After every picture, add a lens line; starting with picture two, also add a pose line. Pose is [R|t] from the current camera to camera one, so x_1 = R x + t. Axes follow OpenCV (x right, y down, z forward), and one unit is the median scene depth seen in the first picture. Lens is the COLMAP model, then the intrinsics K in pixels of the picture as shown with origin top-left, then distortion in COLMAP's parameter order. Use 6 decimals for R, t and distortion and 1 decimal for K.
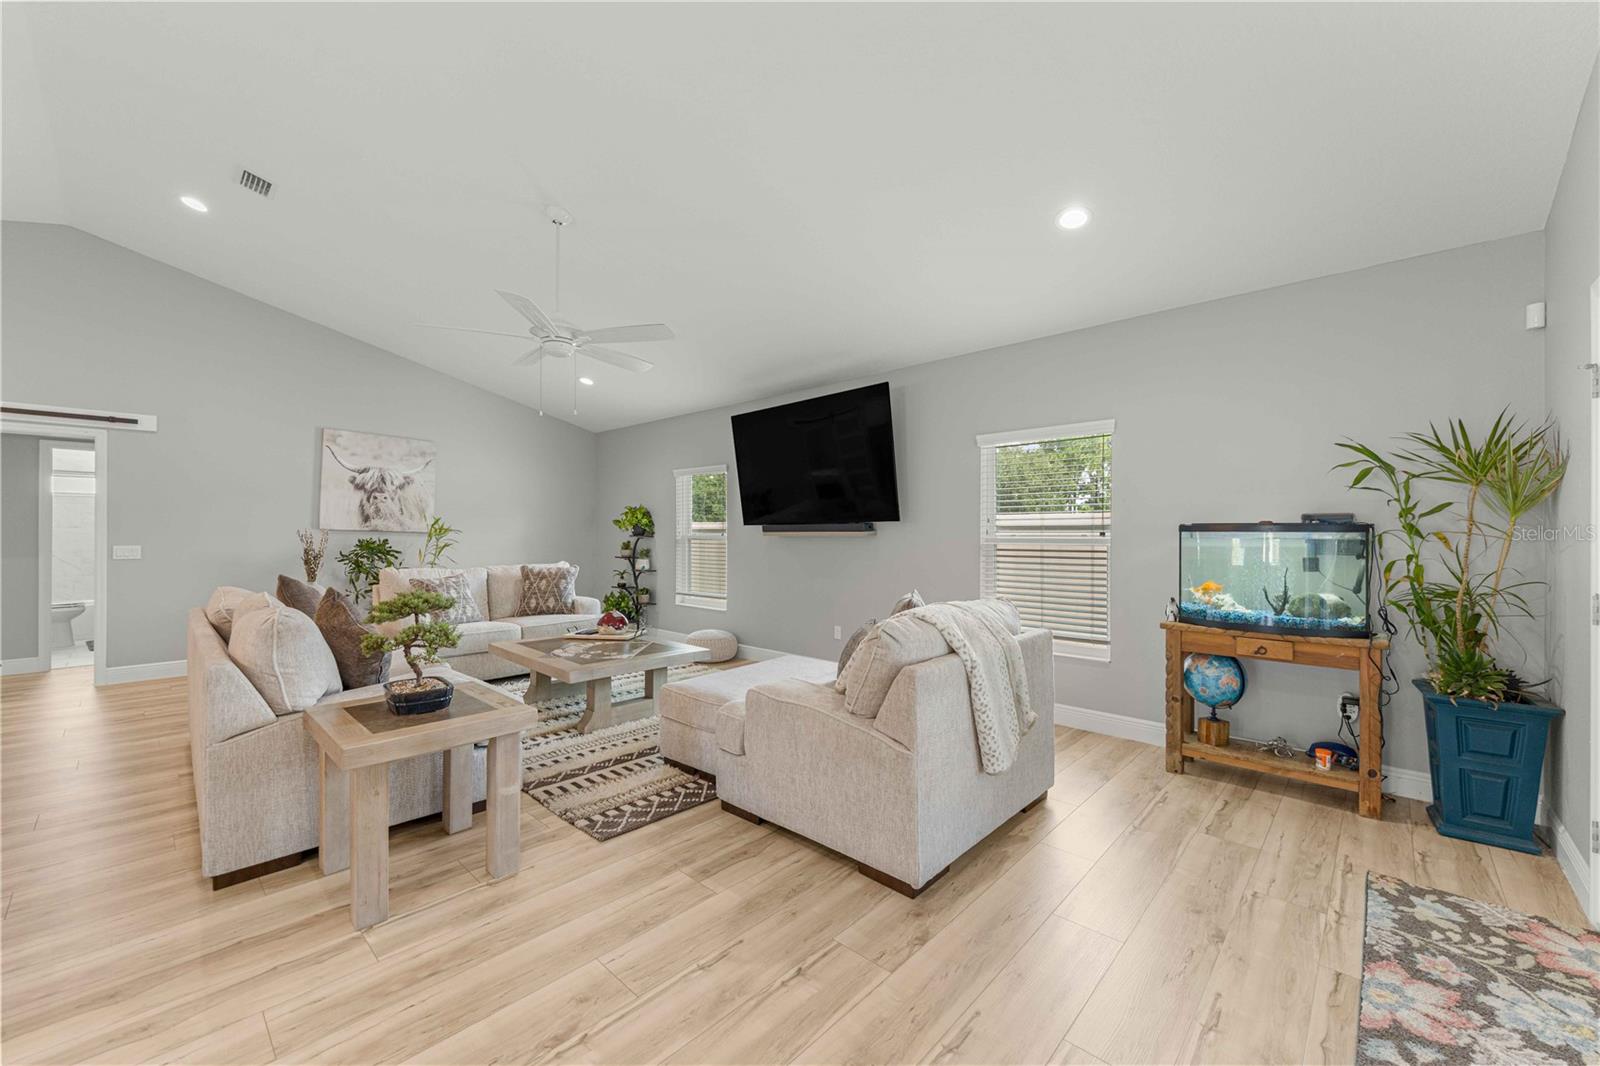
lens RADIAL K [[626.8, 0, 790.9], [0, 626.8, 525.1], [0, 0, 1]] dist [0.013505, -0.002091]
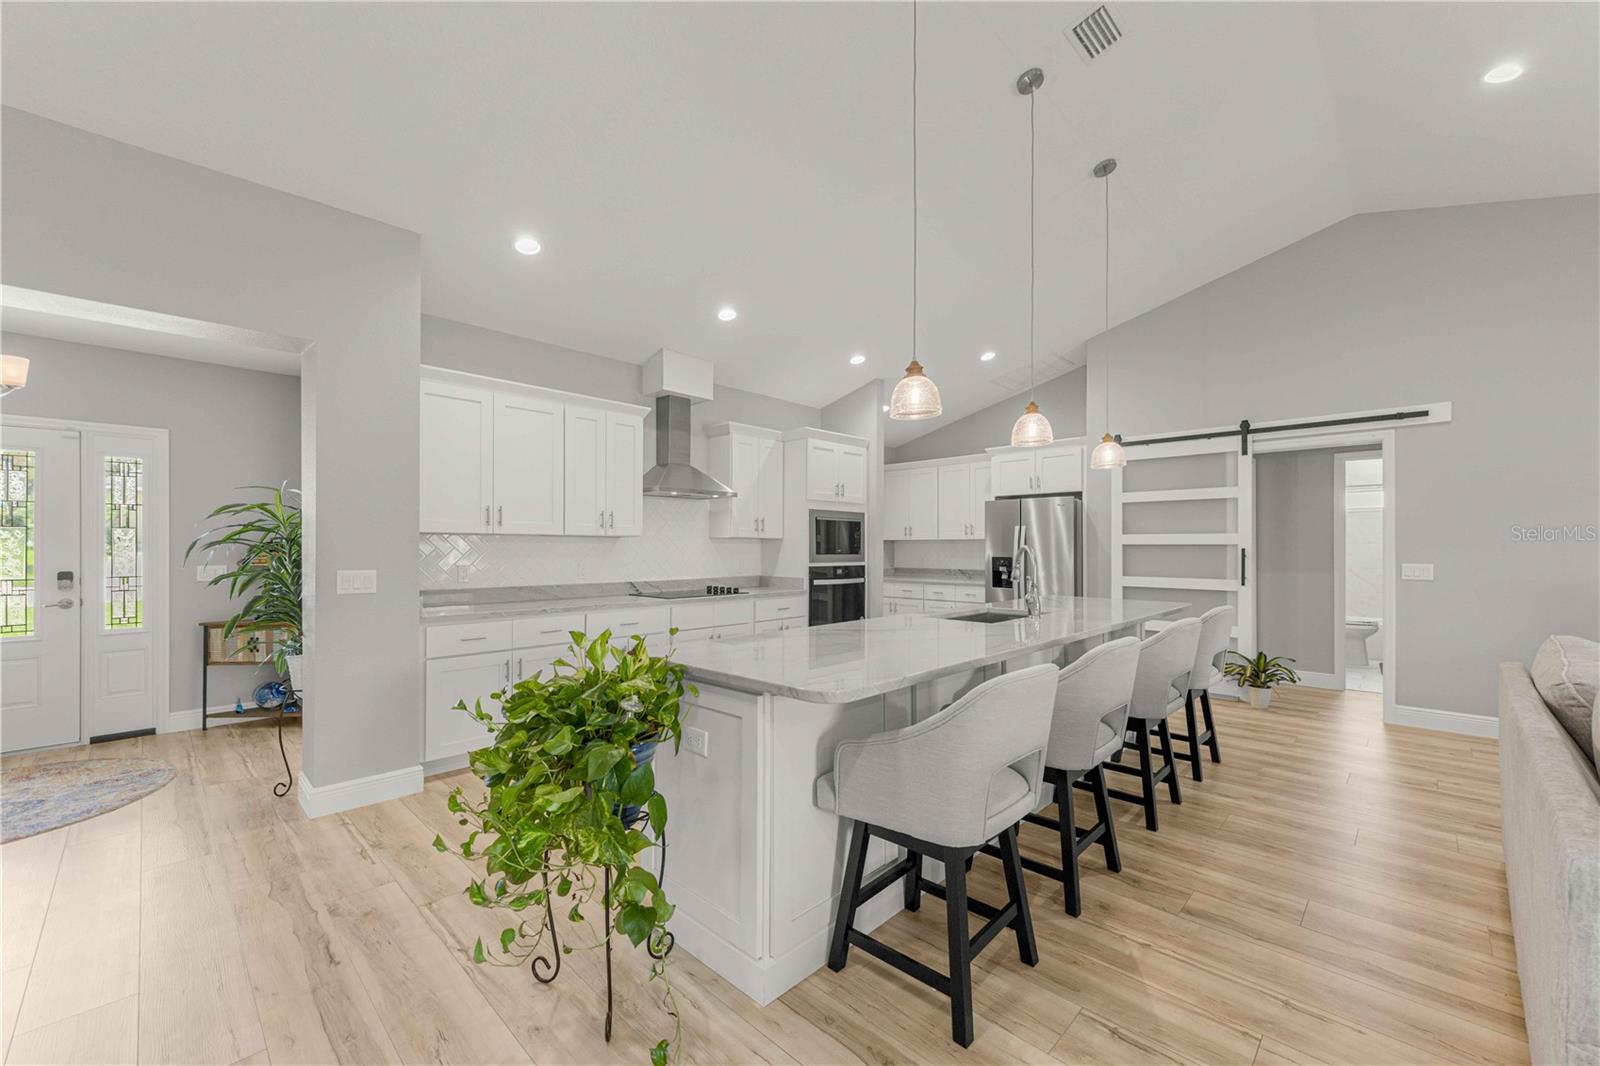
lens RADIAL K [[626.8, 0, 811.3], [0, 626.8, 554.9], [0, 0, 1]] dist [0.013505, -0.002091]
pose [[-0.006966, 0.009478, -0.999931, -0.328490], [0.012440, 0.999879, 0.009391, 0.003961], [0.999898, -0.012374, -0.007083, 0.332812]]
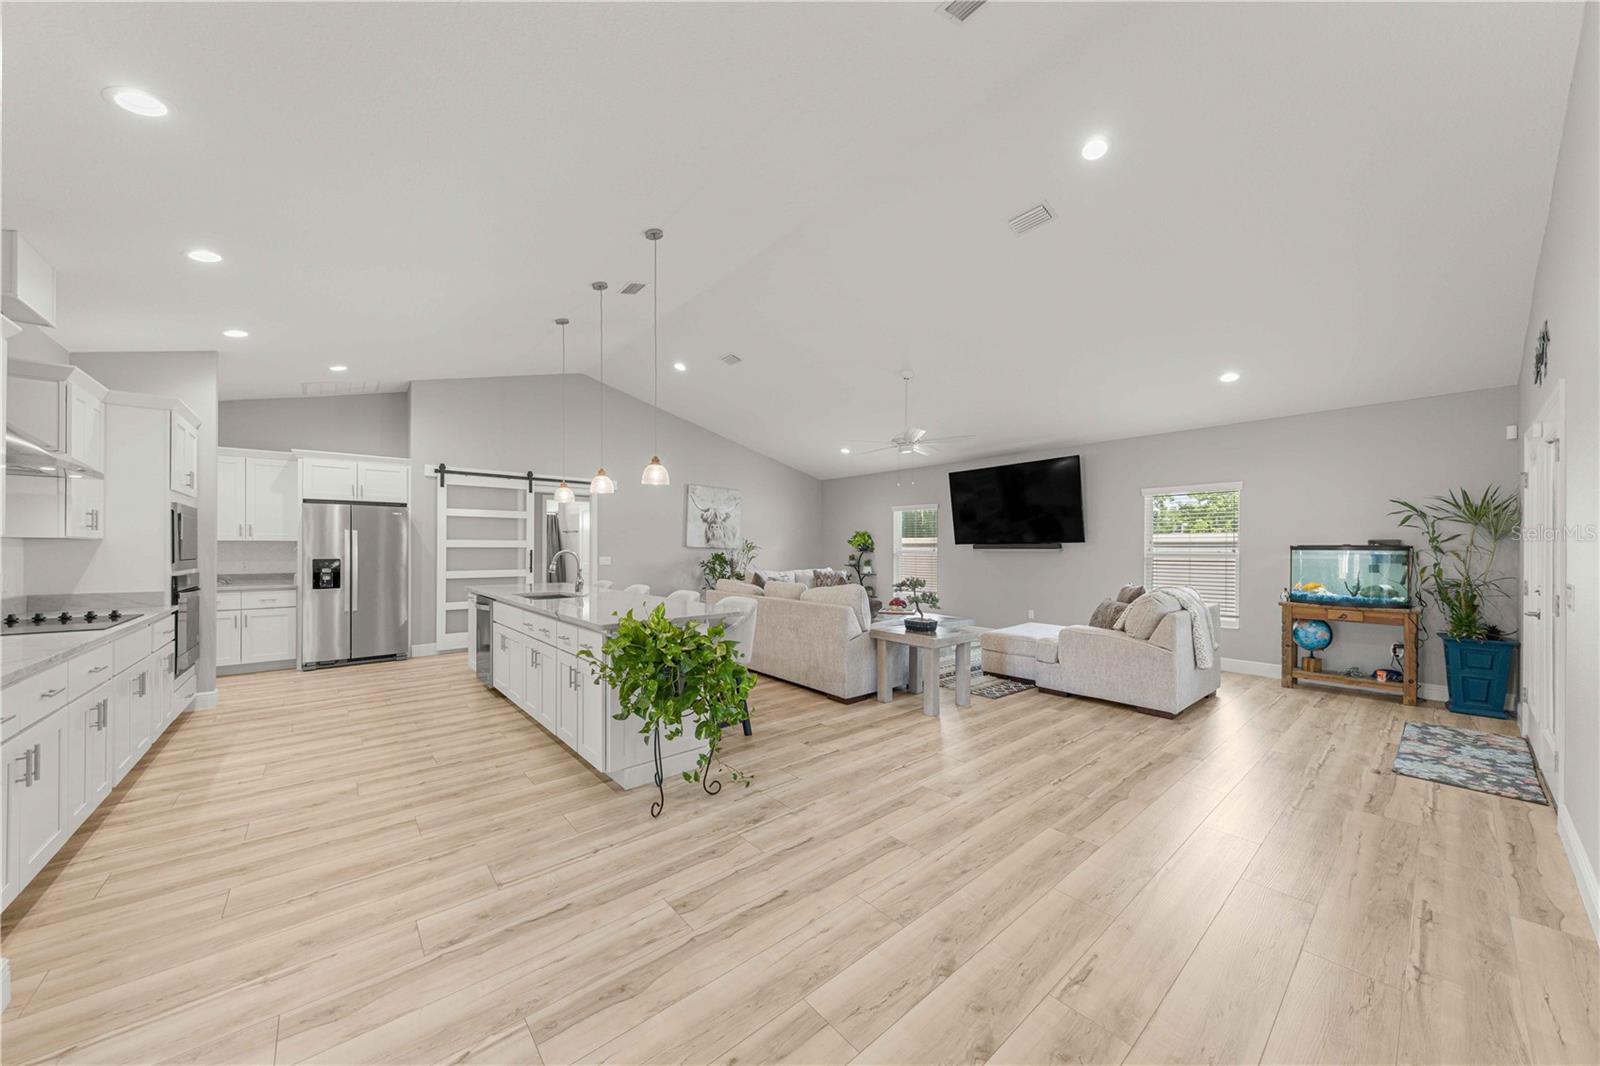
lens RADIAL K [[546.6, 0, 793.4], [0, 546.6, 543.1], [0, 0, 1]] dist [0.005573, -0.000996]
pose [[0.993242, -0.001533, -0.116052, -0.587058], [0.002178, 0.999983, 0.005431, -0.020506], [0.116041, -0.005647, 0.993228, -0.684476]]
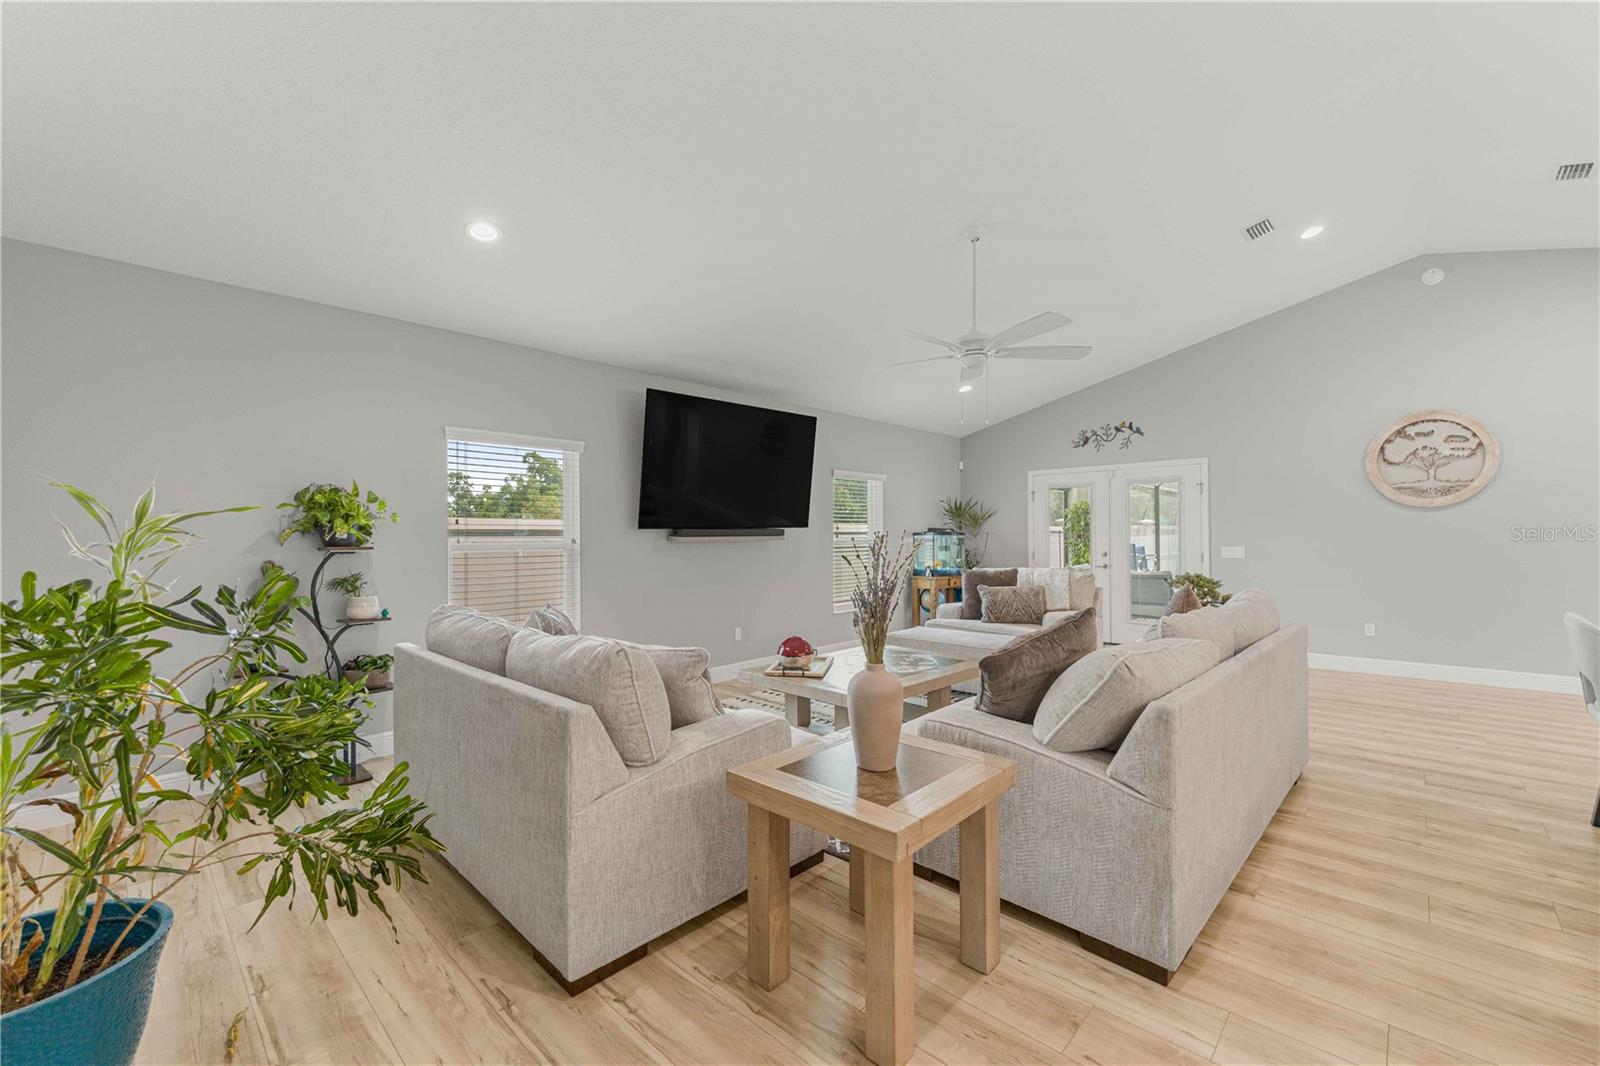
lens RADIAL K [[653.1, 0, 811.1], [0, 653.1, 528.1], [0, 0, 1]] dist [0.006049, 0.000305]
pose [[-0.016865, 0.009043, 0.999817, -1.665586], [-0.006162, 0.999939, -0.009148, 0.010128], [-0.999839, -0.006315, -0.016809, 1.494702]]
